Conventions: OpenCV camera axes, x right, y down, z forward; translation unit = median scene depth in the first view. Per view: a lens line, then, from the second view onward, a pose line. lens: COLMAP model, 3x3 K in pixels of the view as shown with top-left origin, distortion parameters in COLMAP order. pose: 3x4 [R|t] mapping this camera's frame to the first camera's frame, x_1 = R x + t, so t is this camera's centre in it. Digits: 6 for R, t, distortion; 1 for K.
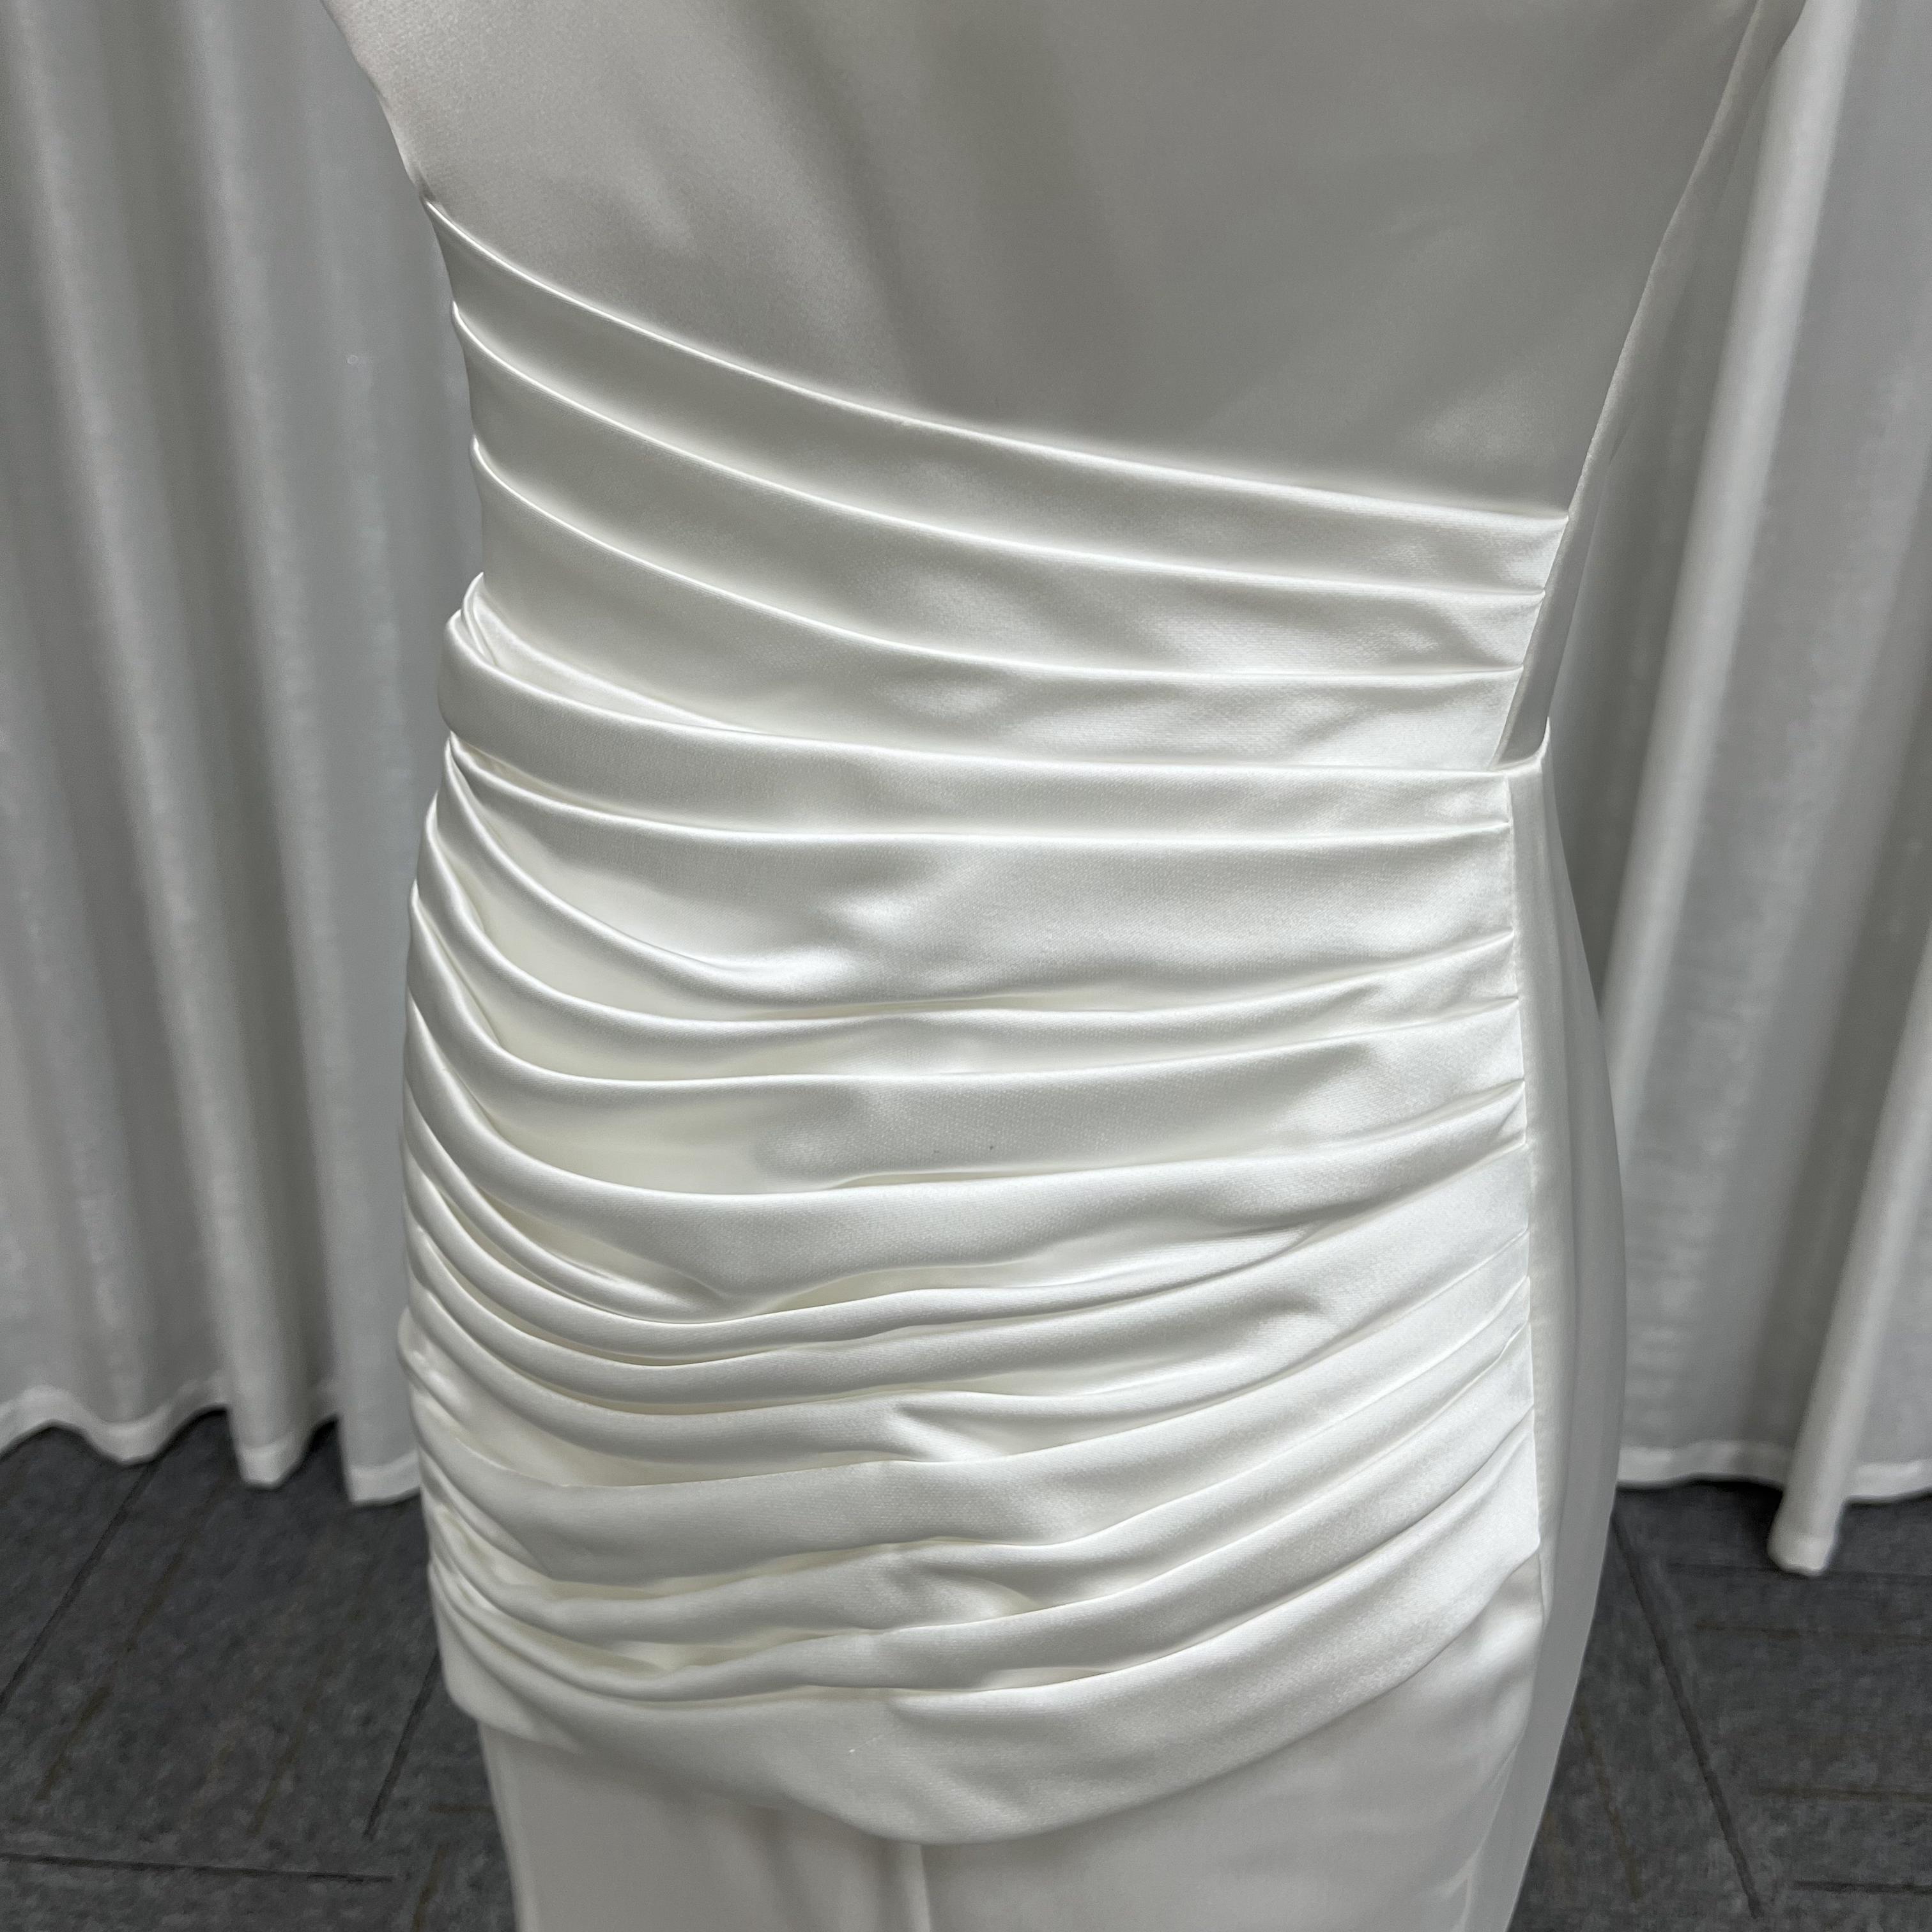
lens RADIAL K [[1972.3, 0, 960.4], [0, 1972.3, 969.7], [0, 0, 1]] dist [0.025528, 0.000000]
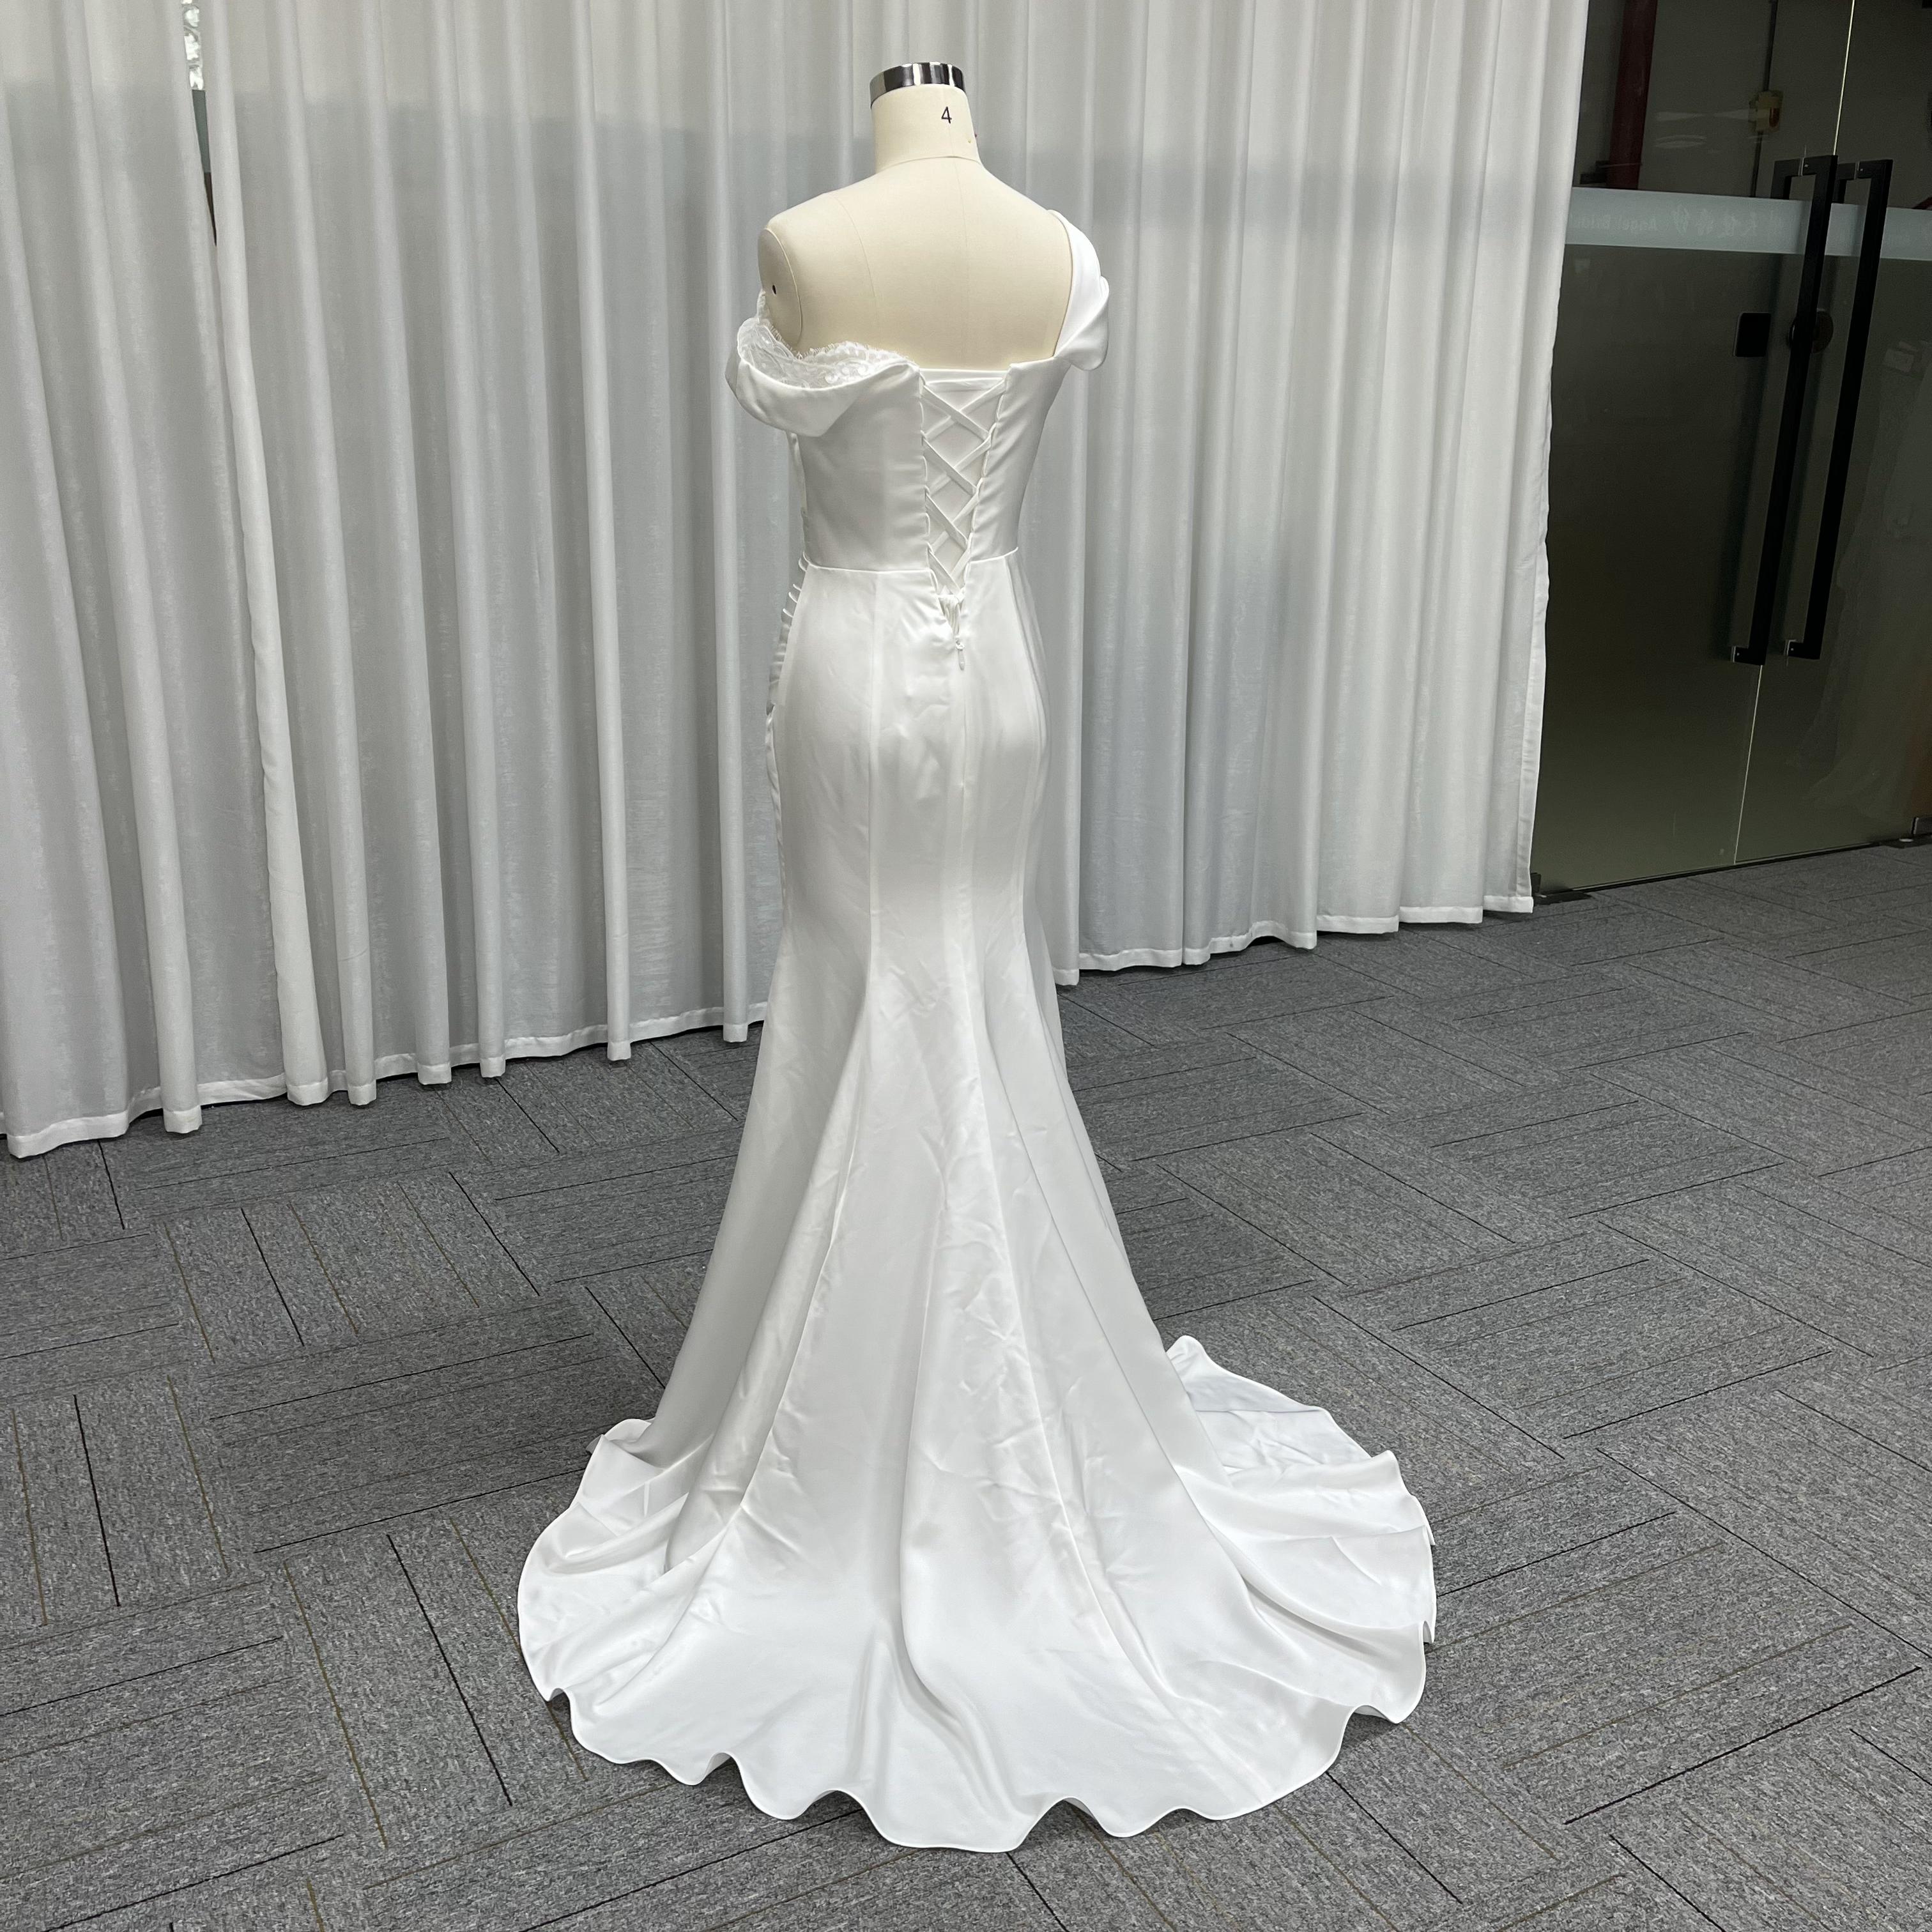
lens RADIAL K [[1972.3, 0, 972.7], [0, 1972.3, 989.4], [0, 0, 1]] dist [0.025528, 0.000000]
pose [[0.855035, -0.166067, 0.491260, -0.505642], [0.226371, 0.971838, -0.065475, 0.517490], [-0.466552, 0.167190, 0.868549, -1.246970]]
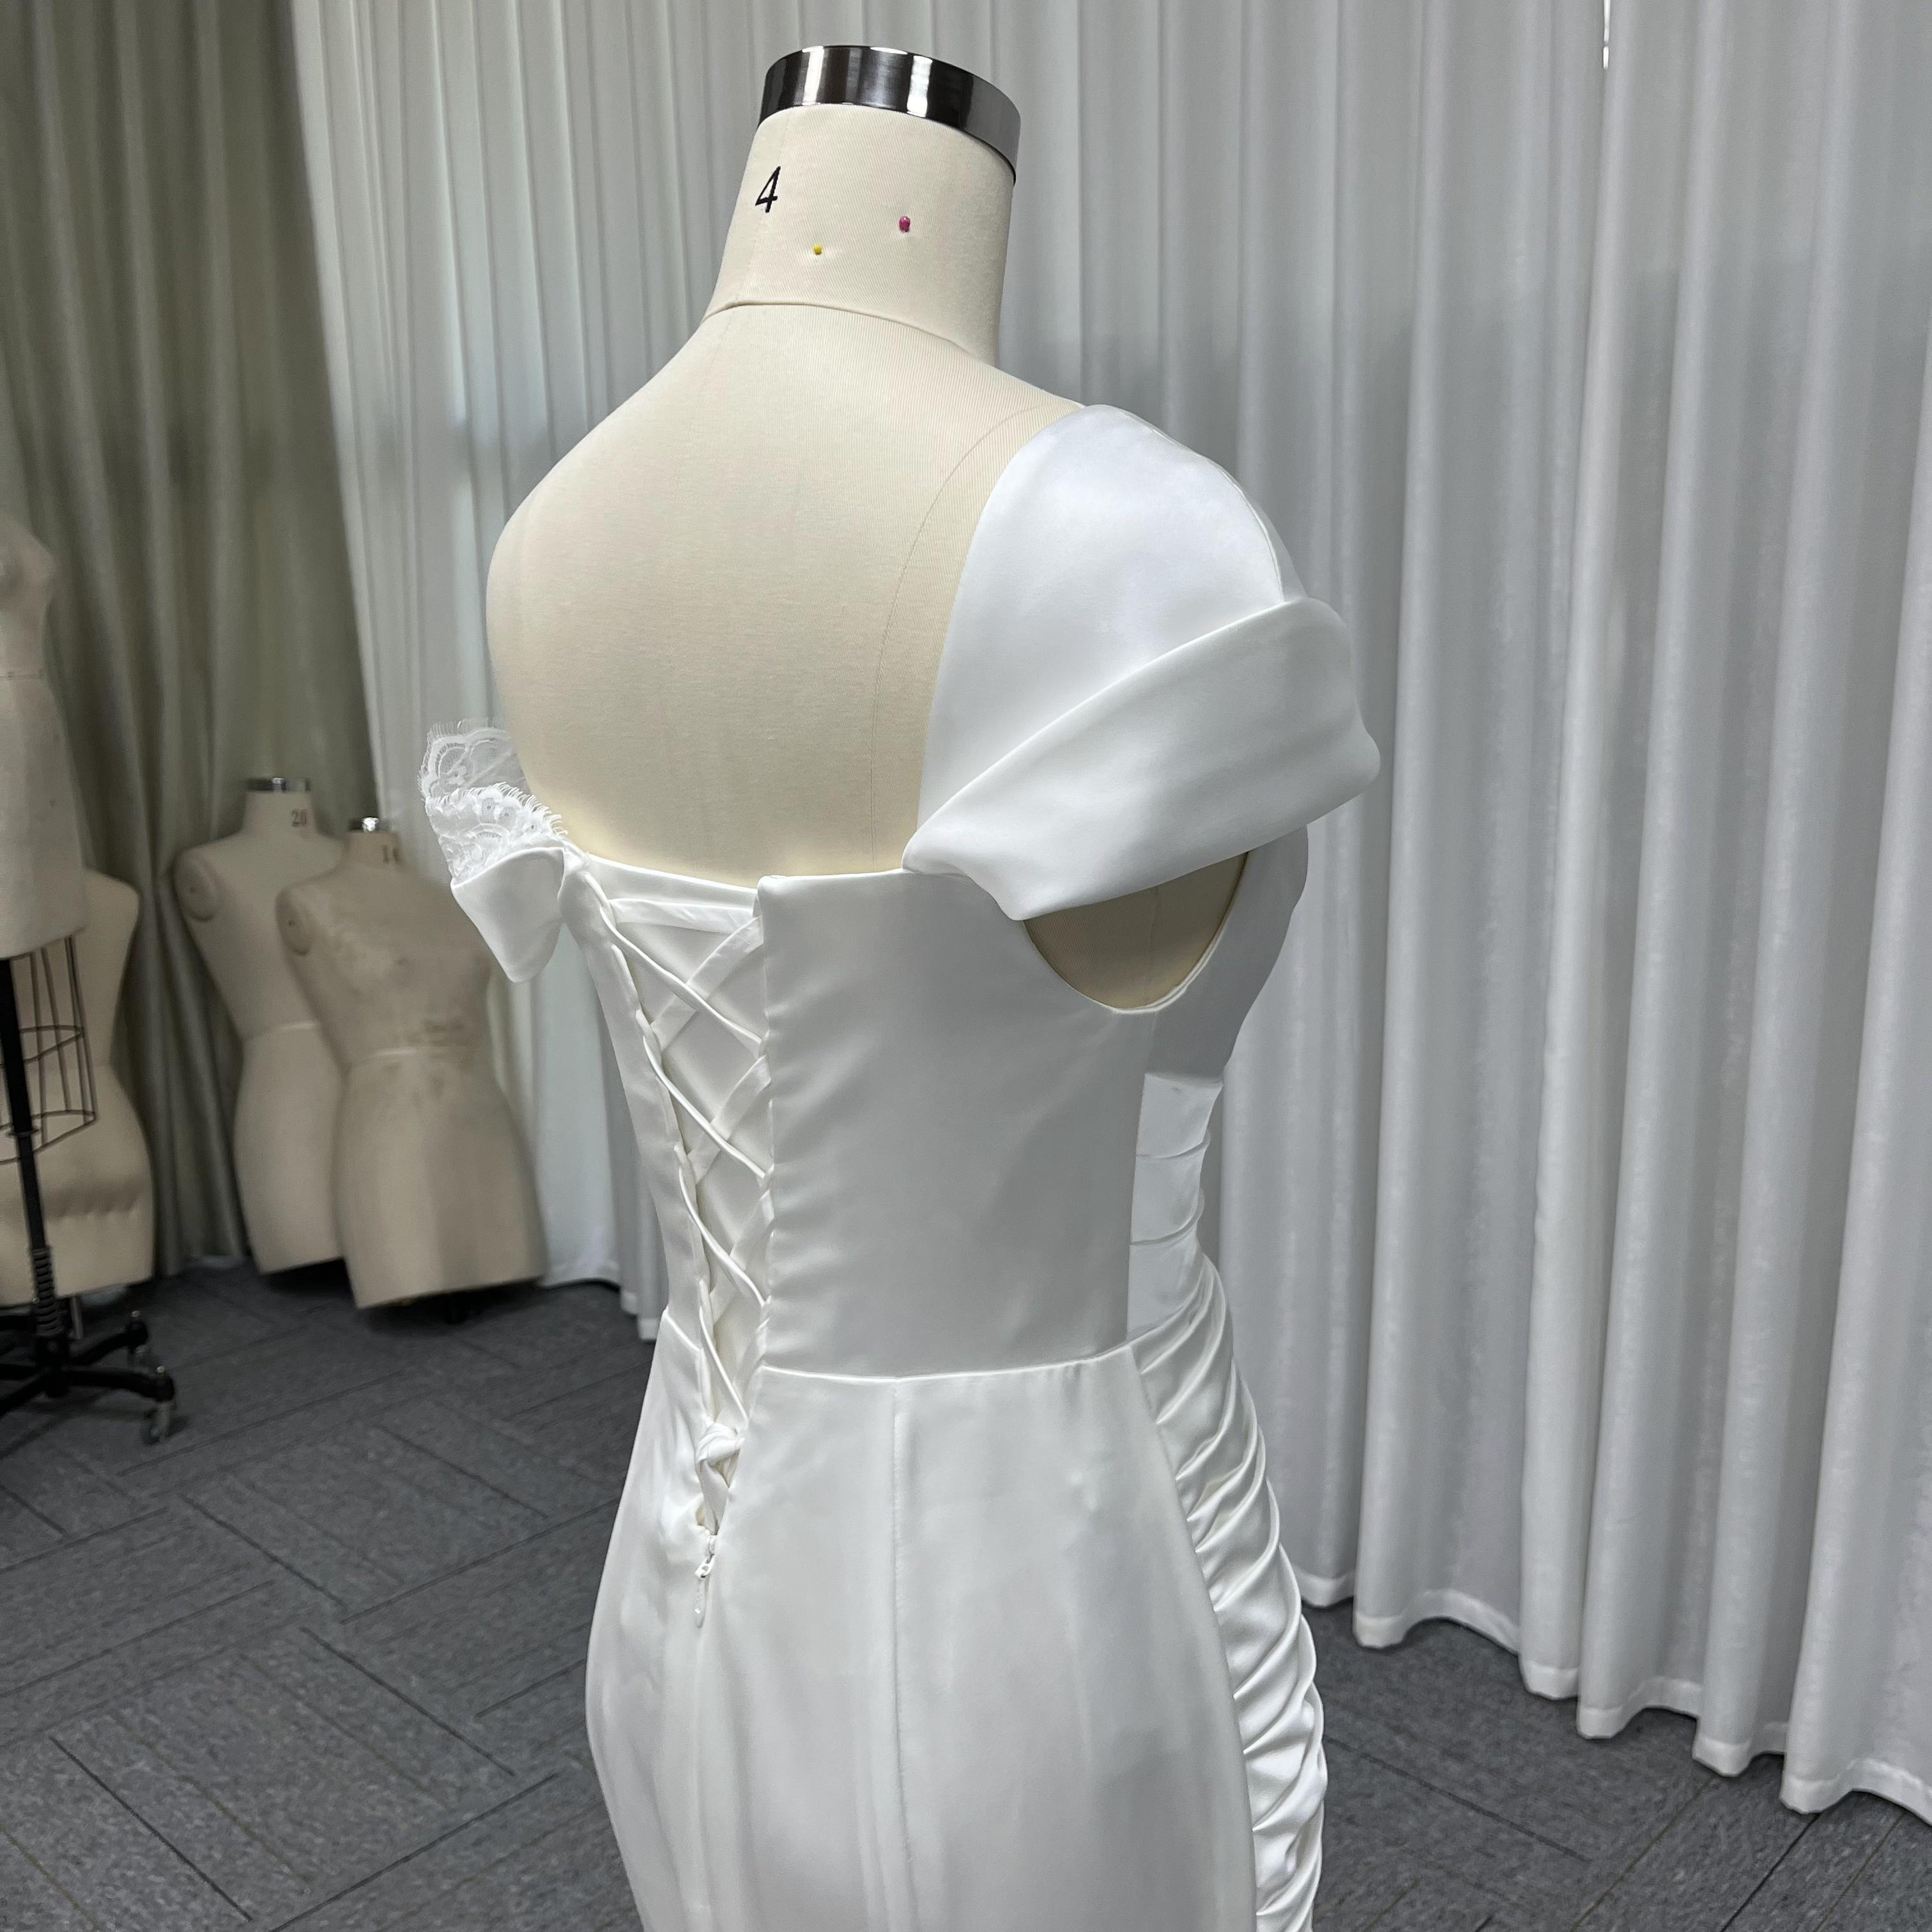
lens RADIAL K [[1972.3, 0, 981.9], [0, 1972.3, 977.5], [0, 0, 1]] dist [0.025528, 0.000000]
pose [[0.756224, 0.102757, -0.646193, 0.598131], [-0.246393, 0.959615, -0.135752, 0.088384], [0.606148, 0.261877, 0.751003, -0.456899]]
